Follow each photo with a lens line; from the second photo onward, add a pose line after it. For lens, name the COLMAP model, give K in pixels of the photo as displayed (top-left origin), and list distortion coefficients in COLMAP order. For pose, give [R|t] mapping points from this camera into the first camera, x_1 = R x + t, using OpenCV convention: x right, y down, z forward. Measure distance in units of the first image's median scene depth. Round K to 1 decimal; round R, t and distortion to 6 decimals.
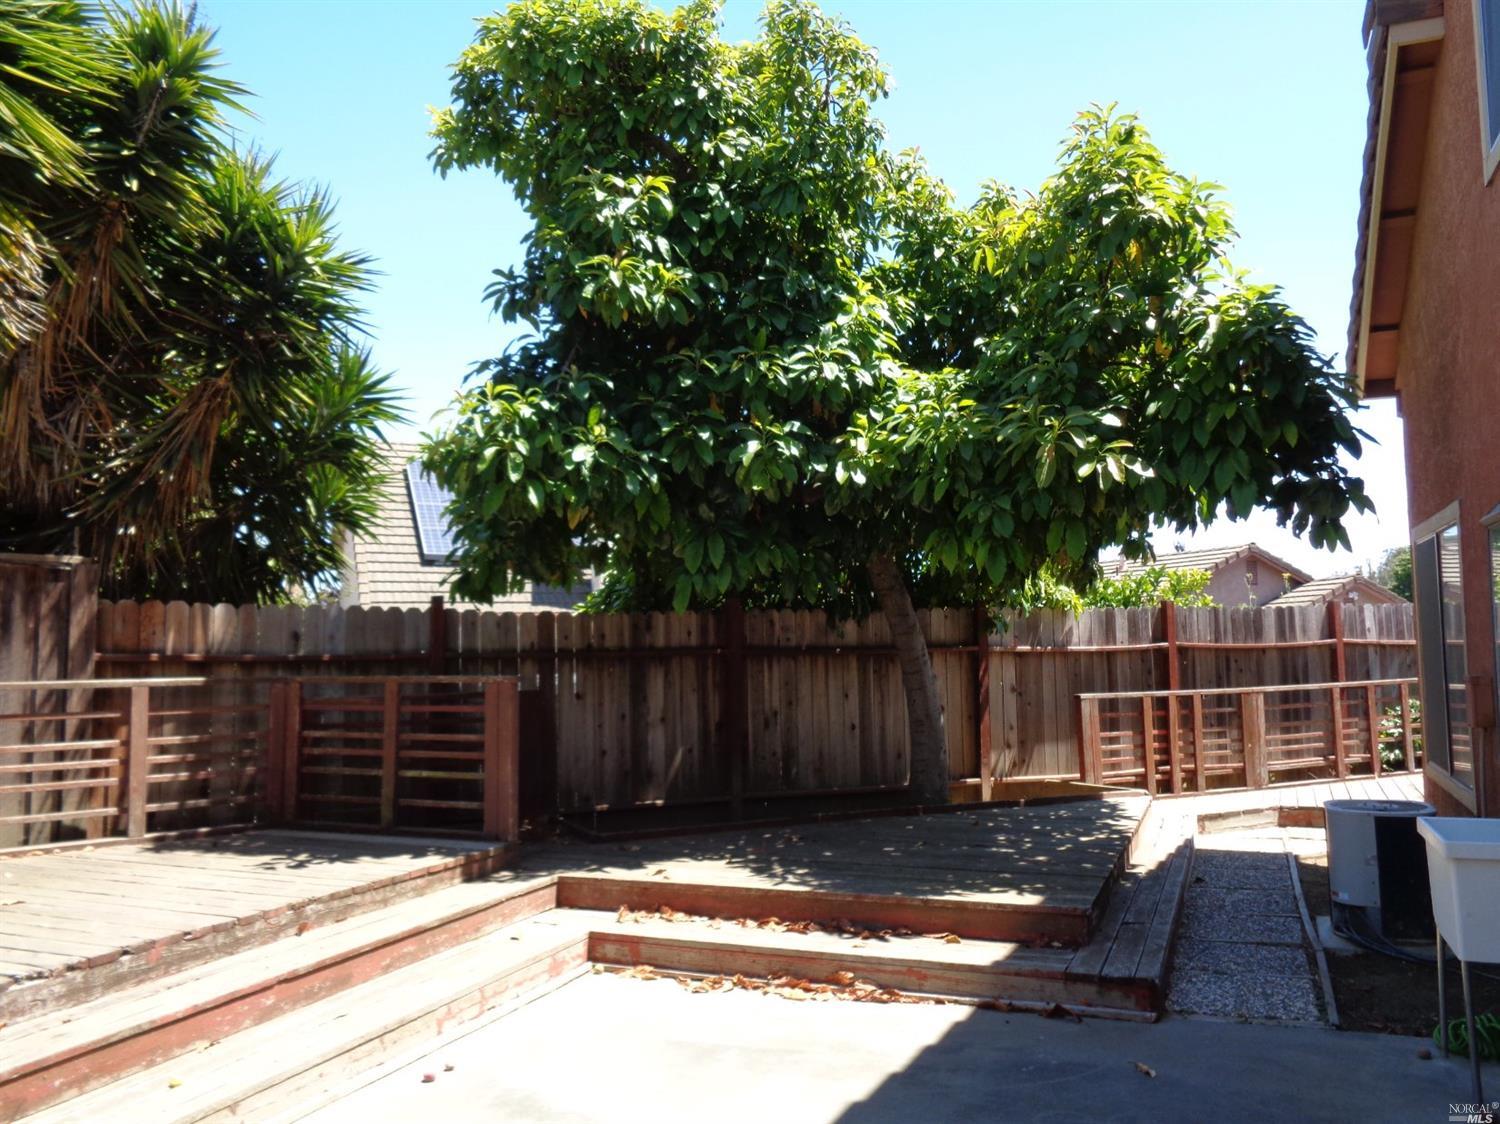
lens RADIAL K [[1175.1, 0, 751.9], [0, 1175.1, 559.9], [0, 0, 1]] dist [0.003160, -0.000212]
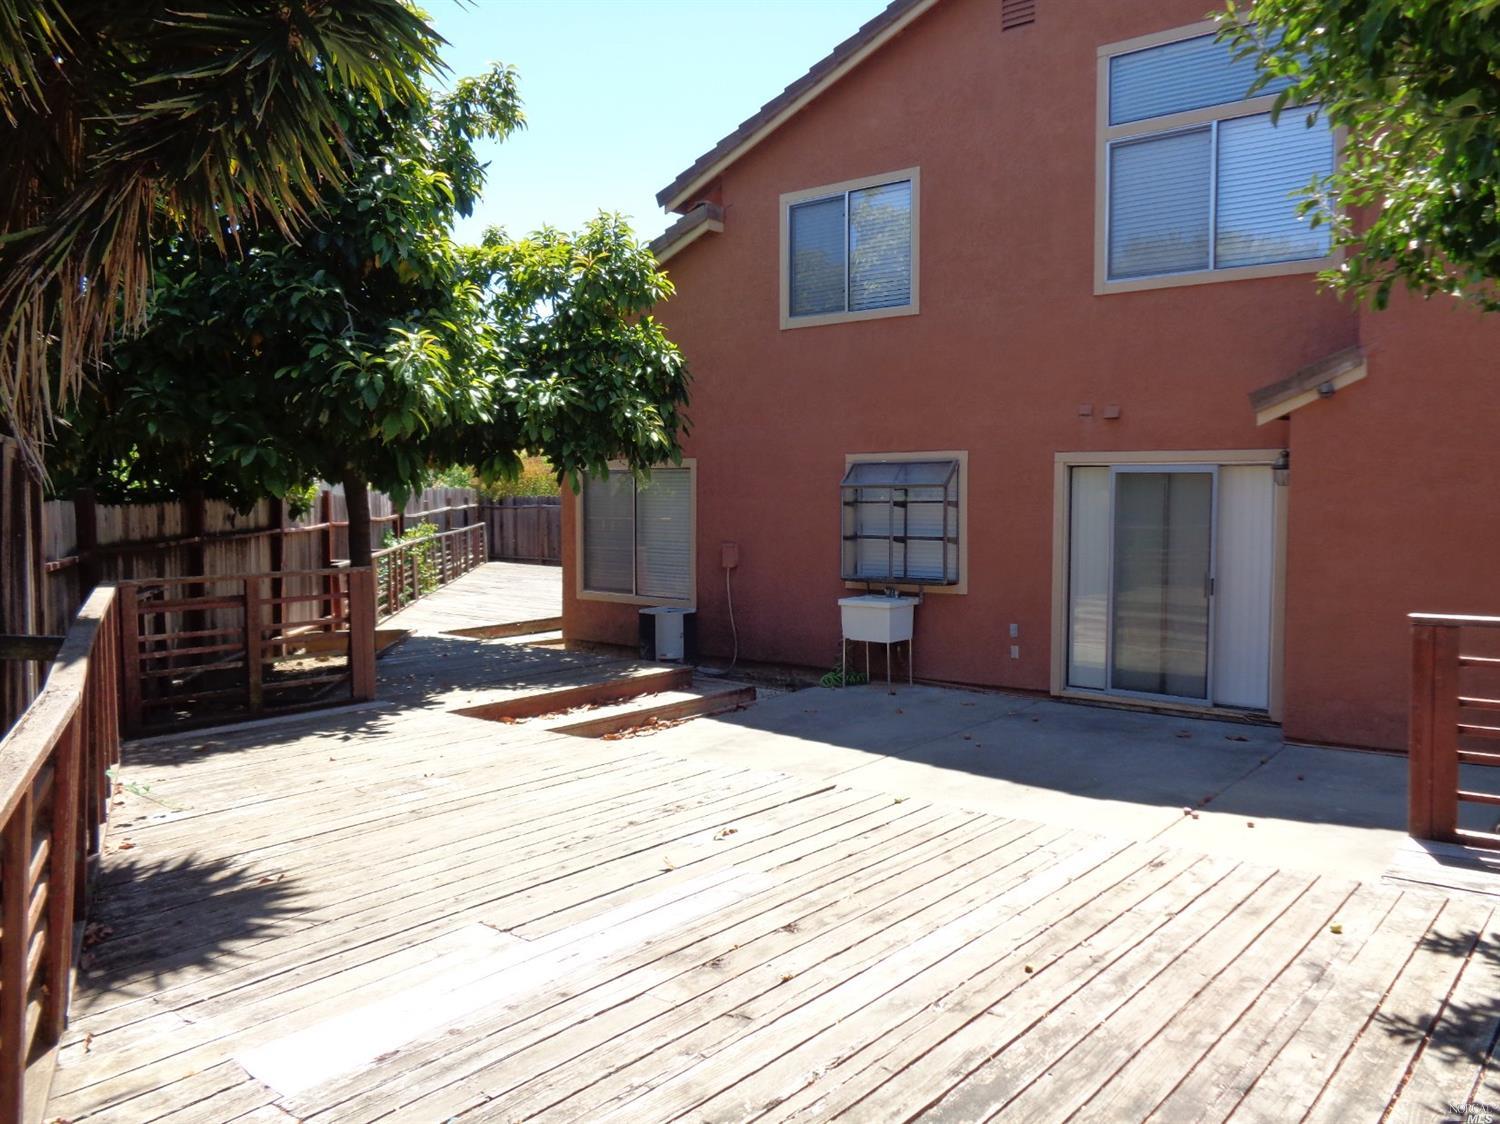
lens RADIAL K [[1175.1, 0, 750.1], [0, 1175.1, 561.8], [0, 0, 1]] dist [0.003160, -0.000212]
pose [[0.279313, -0.031861, 0.959671, -1.487477], [-0.079852, 0.995217, 0.056282, -0.005522], [-0.956874, -0.092352, 0.275433, 0.340054]]
